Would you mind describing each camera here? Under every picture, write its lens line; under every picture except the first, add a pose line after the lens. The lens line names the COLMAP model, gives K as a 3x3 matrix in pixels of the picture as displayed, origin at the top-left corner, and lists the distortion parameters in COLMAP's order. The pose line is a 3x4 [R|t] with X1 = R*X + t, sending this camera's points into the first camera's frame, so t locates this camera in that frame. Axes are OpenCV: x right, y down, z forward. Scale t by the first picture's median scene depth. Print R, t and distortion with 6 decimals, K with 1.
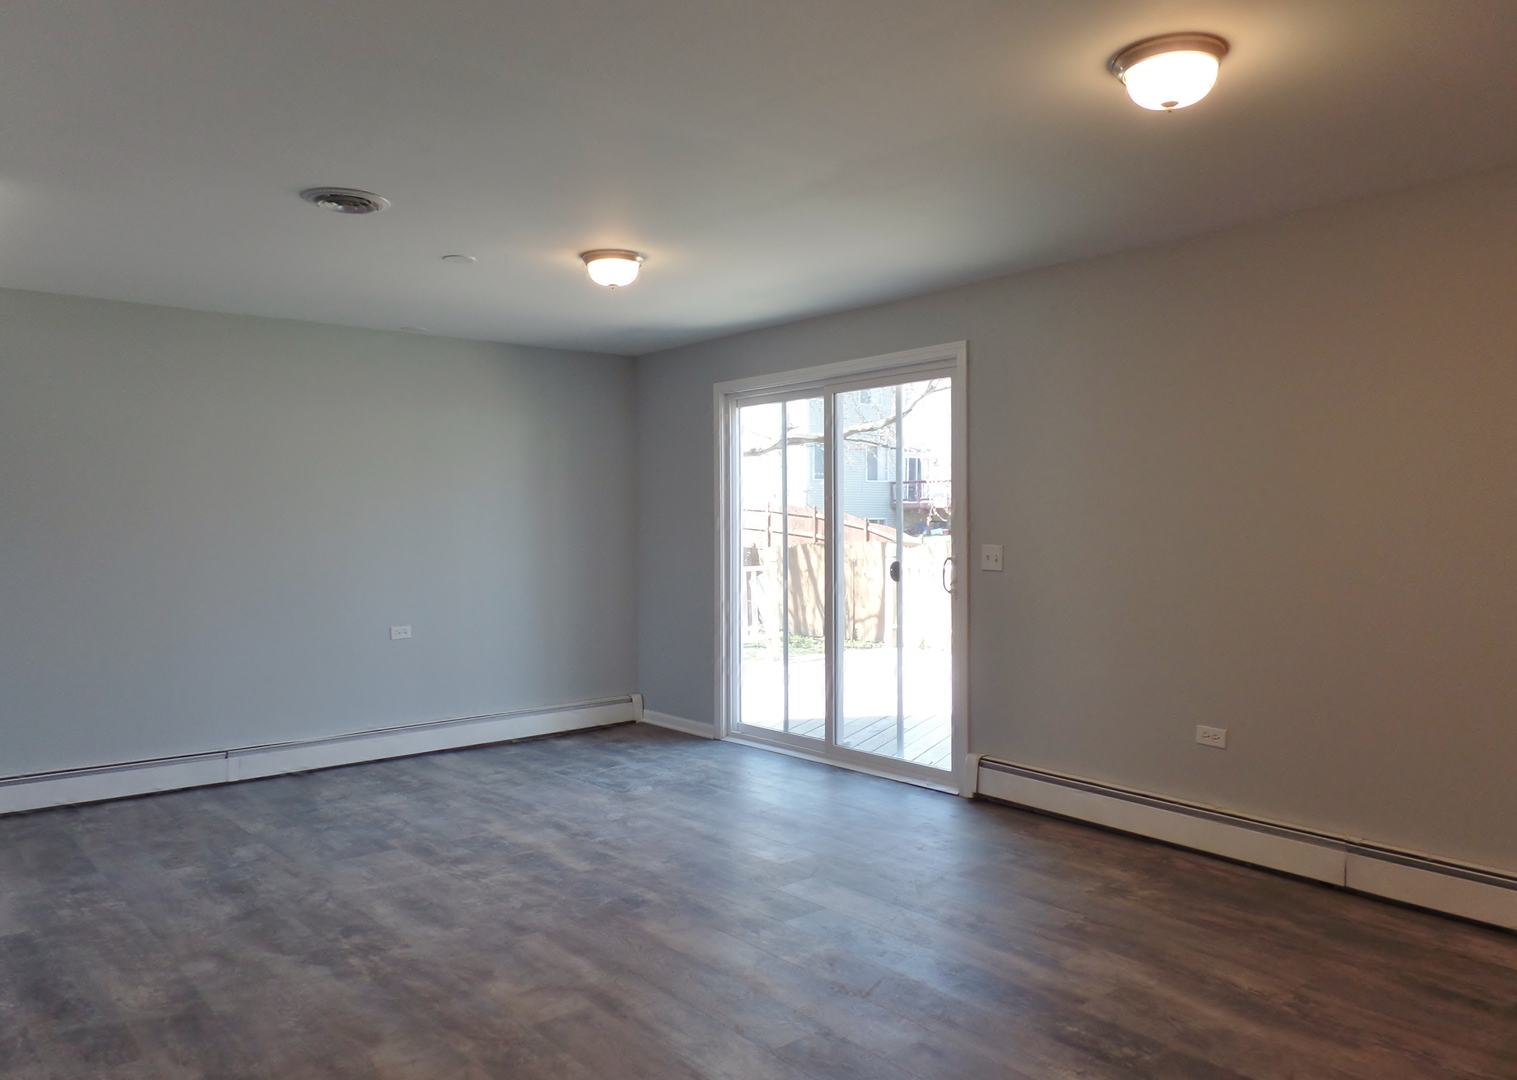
lens RADIAL K [[1129.8, 0, 758.5], [0, 1129.8, 540.0], [0, 0, 1]] dist [-0.000774, 0.000017]
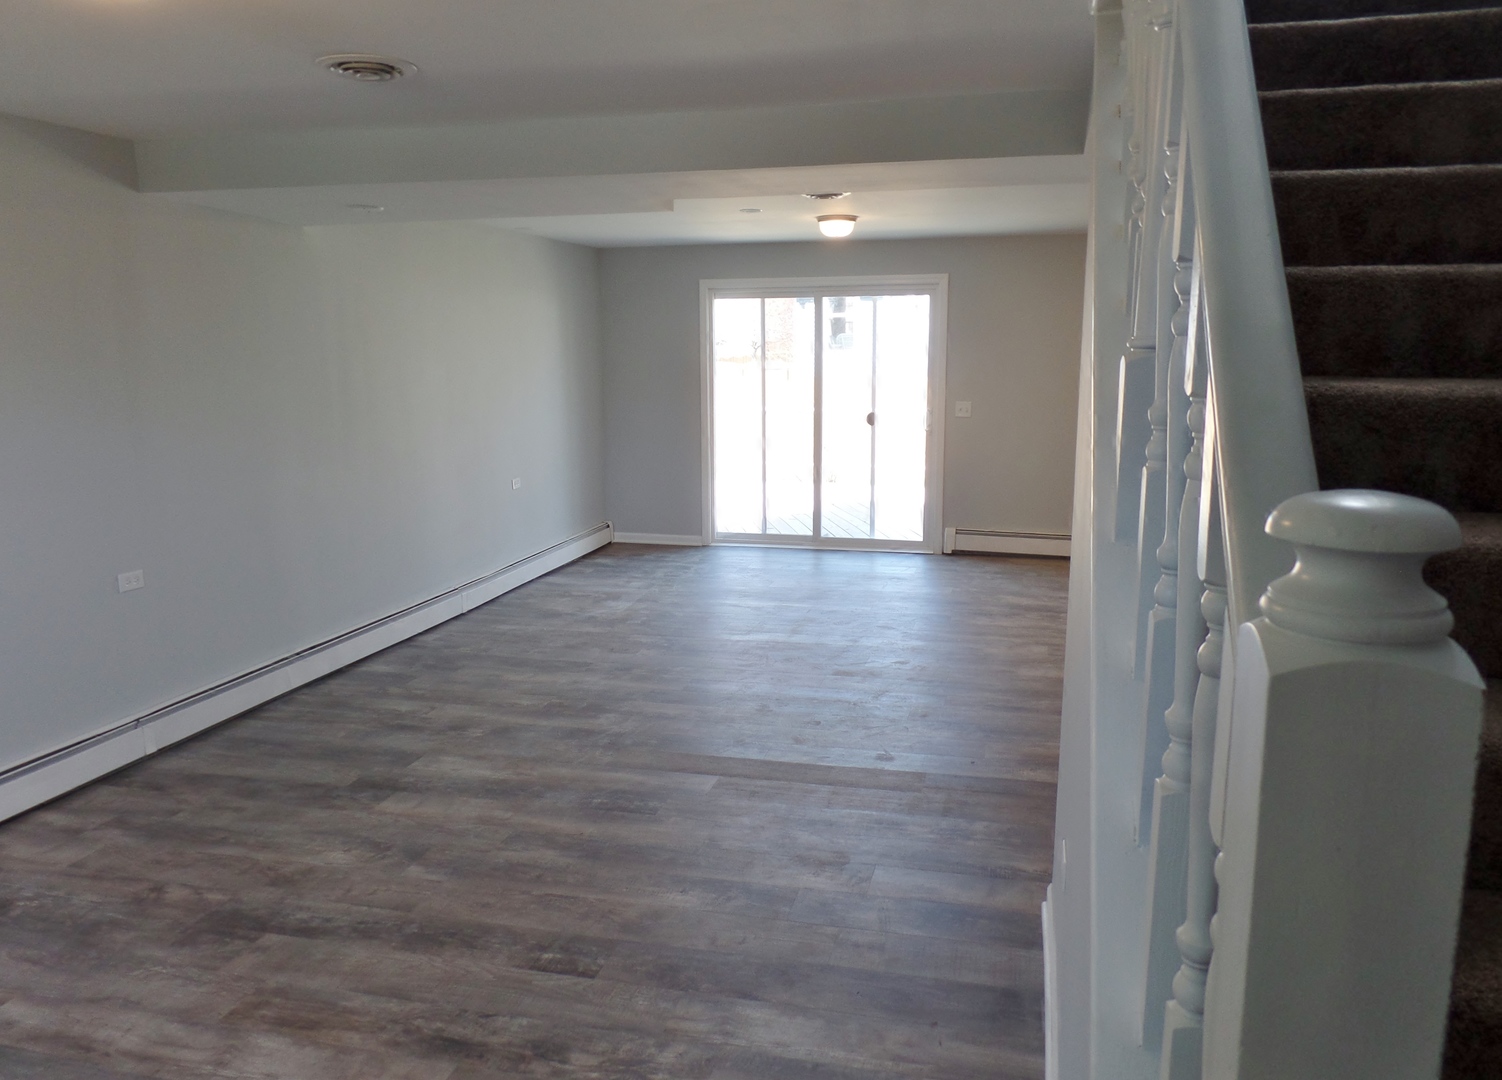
lens RADIAL K [[1094.8, 0, 751.0], [0, 1094.8, 540.0], [0, 0, 1]] dist [0.010035, 0.001807]
pose [[0.787034, -0.124962, 0.604121, -0.899223], [0.014191, 0.982678, 0.184780, -0.085389], [-0.616746, -0.136855, 0.775174, -0.072631]]
